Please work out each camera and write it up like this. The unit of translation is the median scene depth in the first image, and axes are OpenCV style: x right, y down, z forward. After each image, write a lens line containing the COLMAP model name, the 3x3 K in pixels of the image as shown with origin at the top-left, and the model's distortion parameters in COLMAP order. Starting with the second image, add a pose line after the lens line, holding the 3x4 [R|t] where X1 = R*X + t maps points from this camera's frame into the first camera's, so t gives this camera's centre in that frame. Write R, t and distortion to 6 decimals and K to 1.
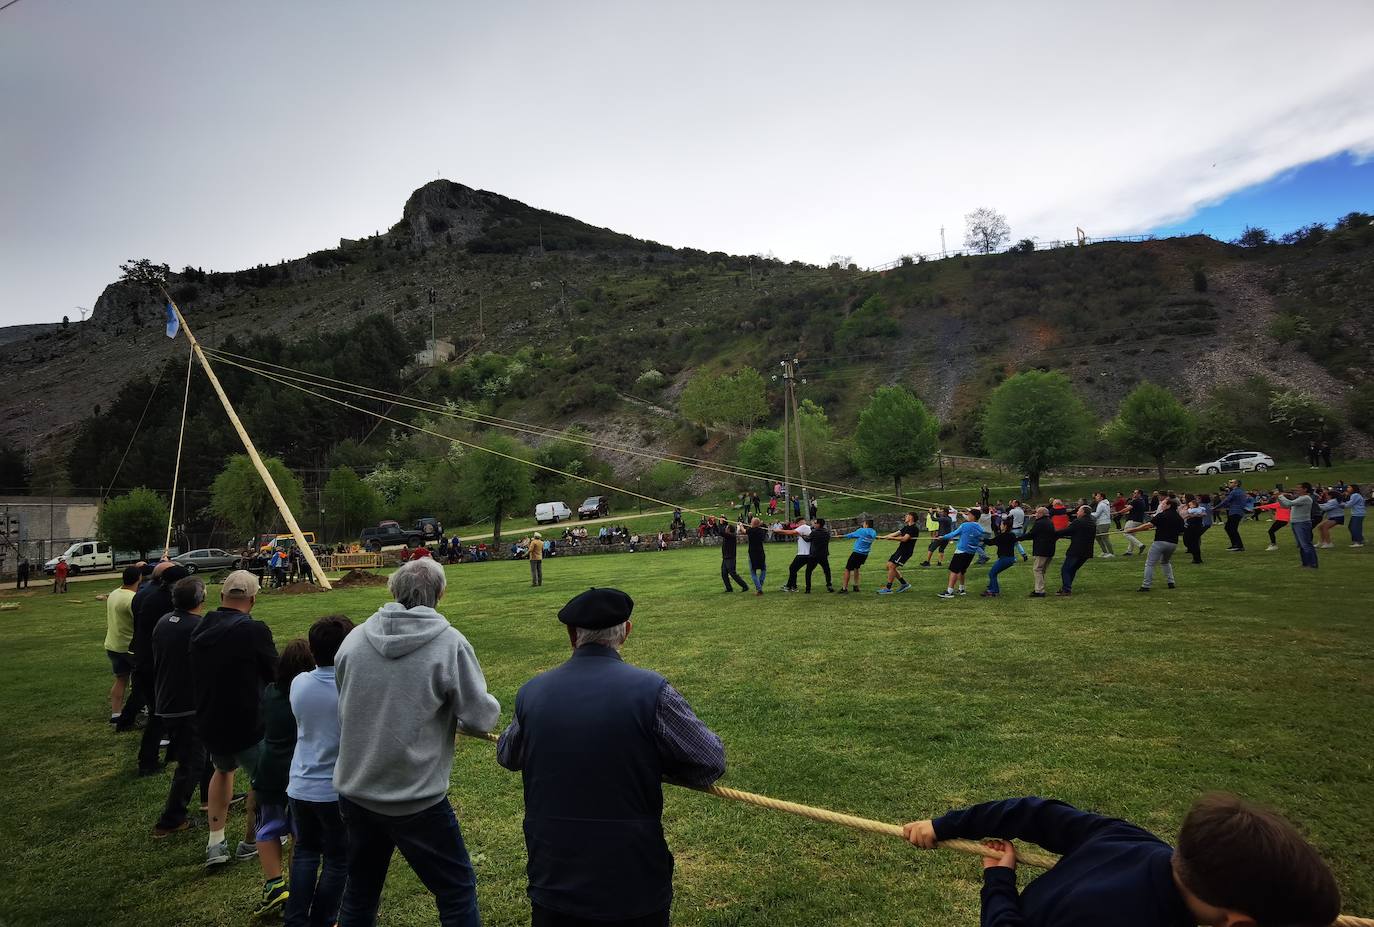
lens RADIAL K [[722.8, 0, 682.9], [0, 722.8, 466.5], [0, 0, 1]] dist [-0.056856, 0.036666]
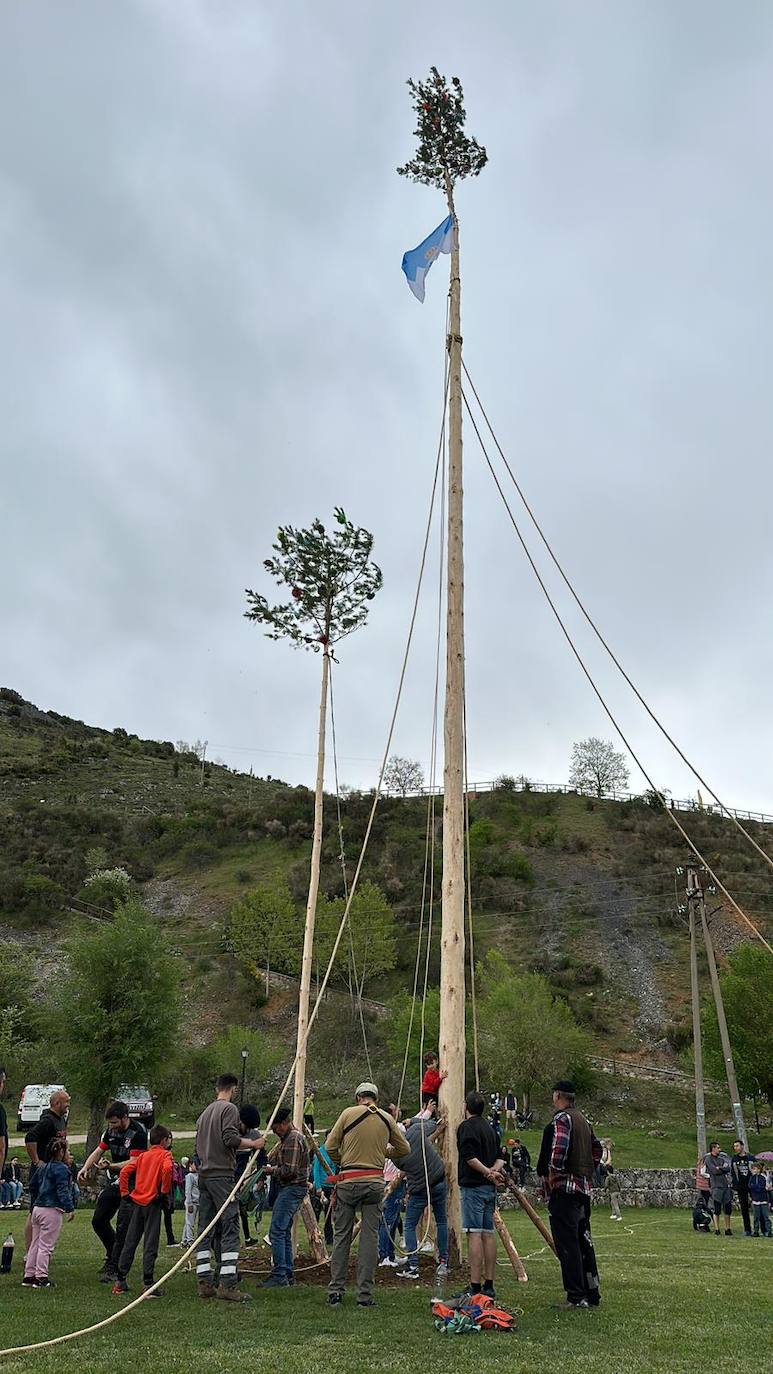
lens RADIAL K [[1000.7, 0, 390.2], [0, 1000.7, 694.5], [0, 0, 1]] dist [0.152315, -0.274572]
pose [[0.899347, 0.253446, 0.356287, -0.203342], [-0.108284, 0.918584, -0.380104, 0.032661], [-0.423615, 0.303265, 0.853569, 0.177634]]
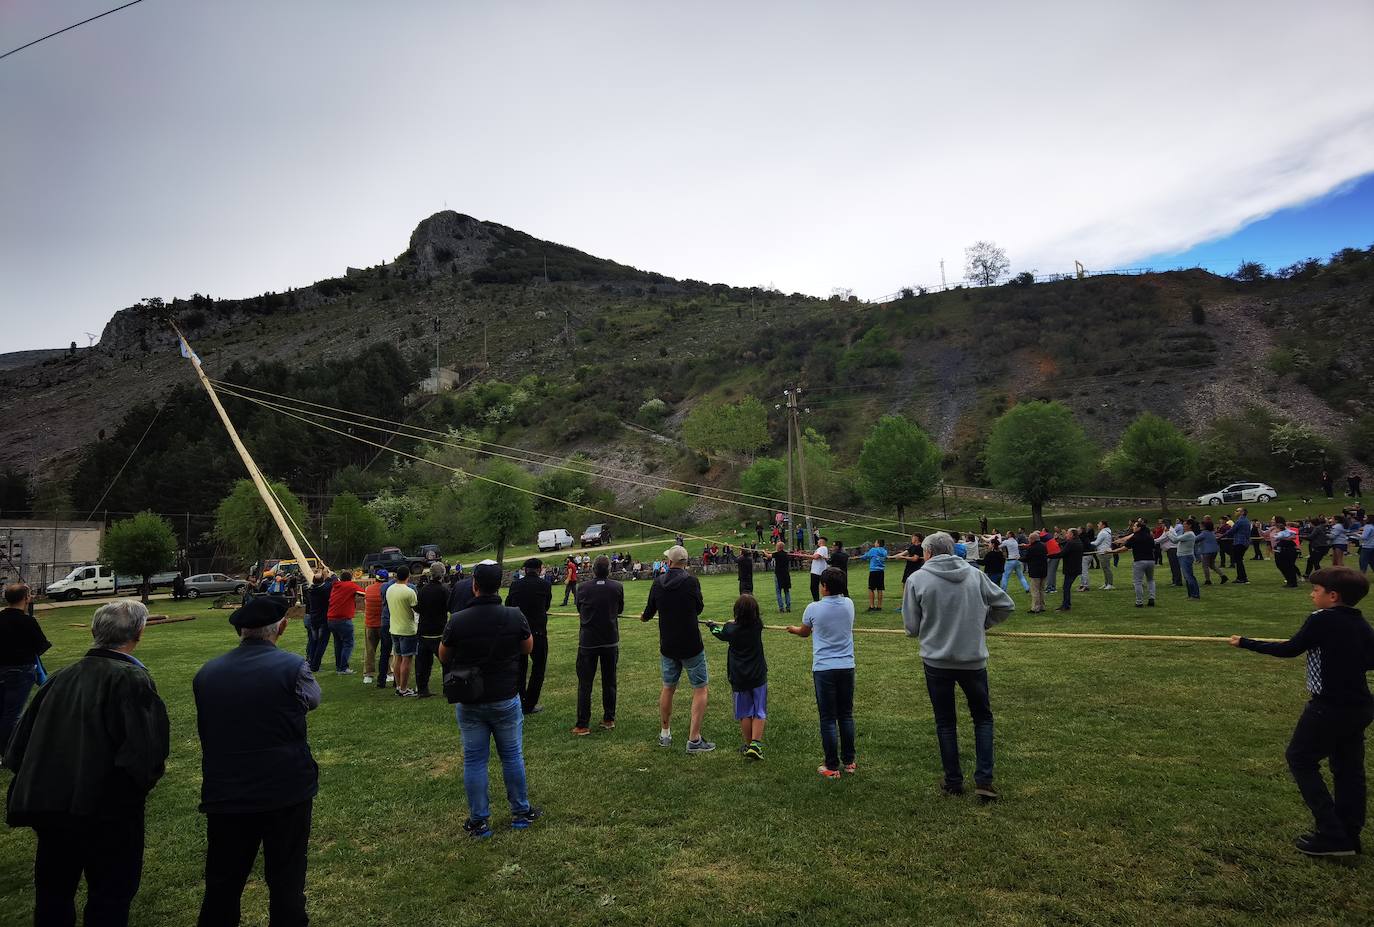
lens RADIAL K [[722.8, 0, 682.9], [0, 722.8, 466.5], [0, 0, 1]] dist [-0.056856, 0.036666]
pose [[0.999980, 0.006180, -0.001122, -0.002303], [-0.006220, 0.999168, -0.040319, 0.000852], [0.000871, 0.040325, 0.999186, -0.001785]]
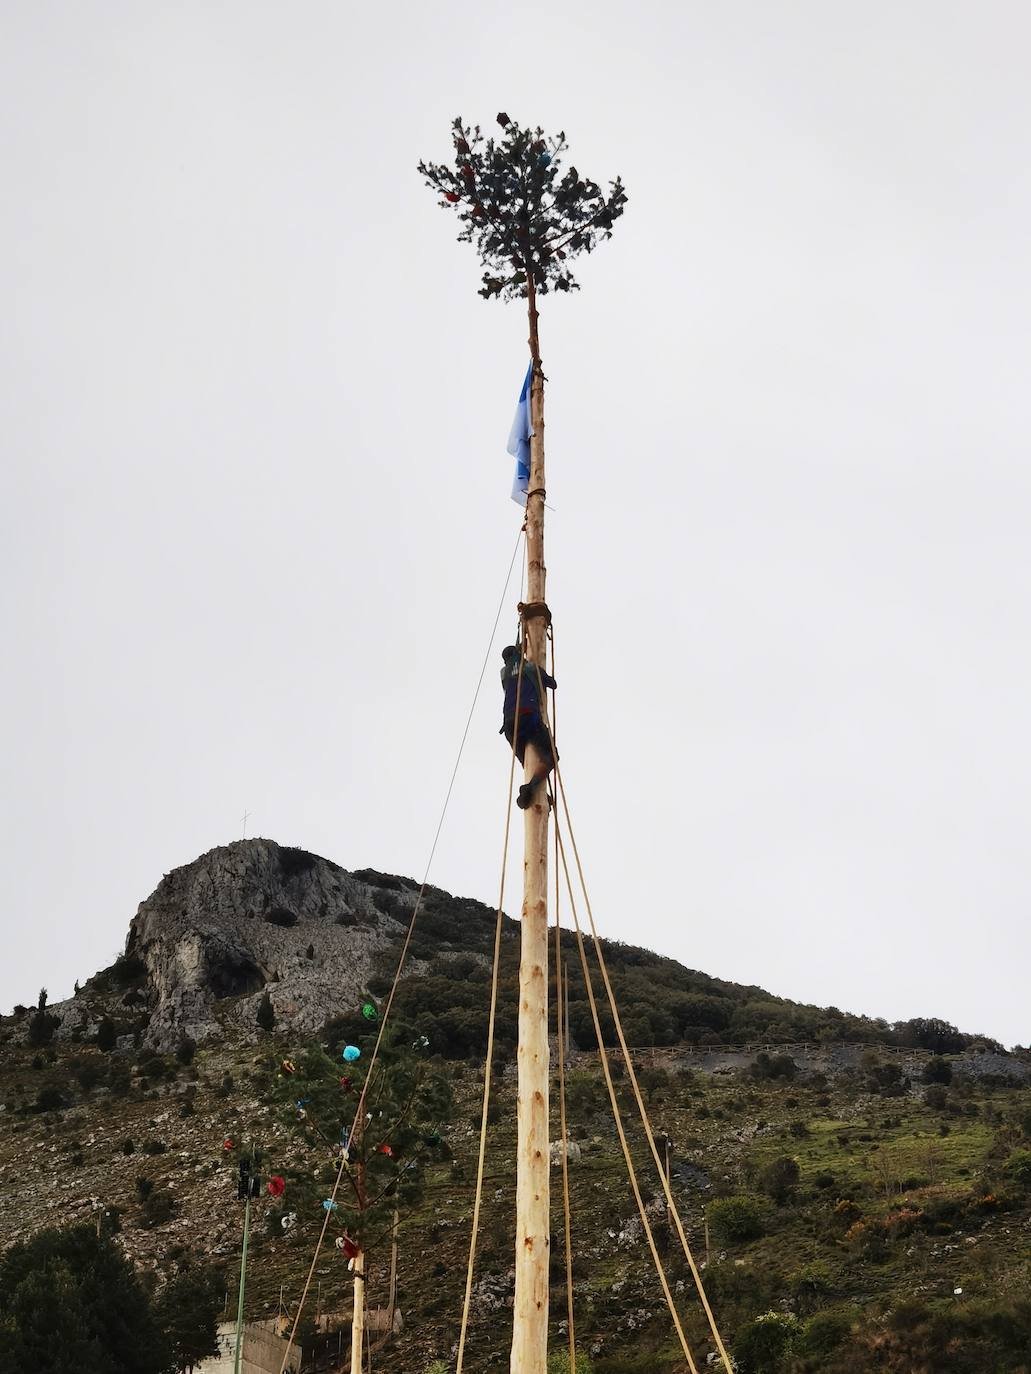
lens RADIAL K [[2396.8, 0, 514.0], [0, 2396.8, 677.8], [0, 0, 1]] dist [0.298813, -2.295614]
pose [[0.983577, -0.032152, -0.177603, -0.100237], [-0.049244, 0.898868, -0.435445, 0.012630], [0.173642, 0.437039, 0.882522, 0.087993]]
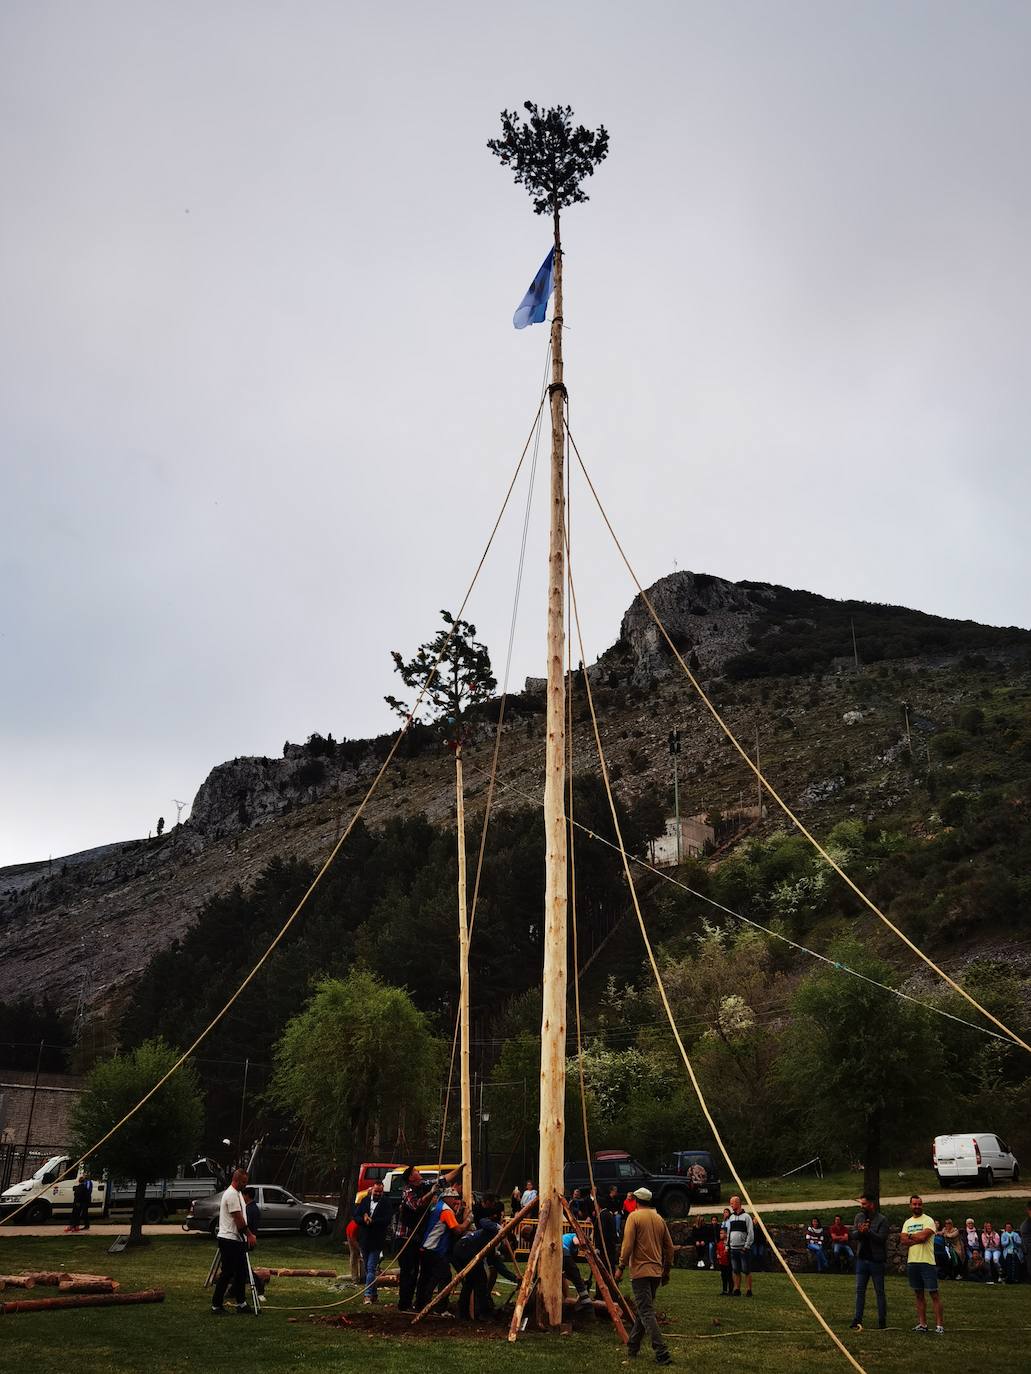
lens RADIAL K [[1271.9, 0, 507.1], [0, 1271.9, 683.9], [0, 0, 1]] dist [-0.009824, -0.005753]
pose [[0.898262, -0.096264, -0.428788, -0.057145], [-0.032966, 0.958205, -0.284178, 0.014126], [0.438223, 0.269402, 0.857545, 0.119448]]
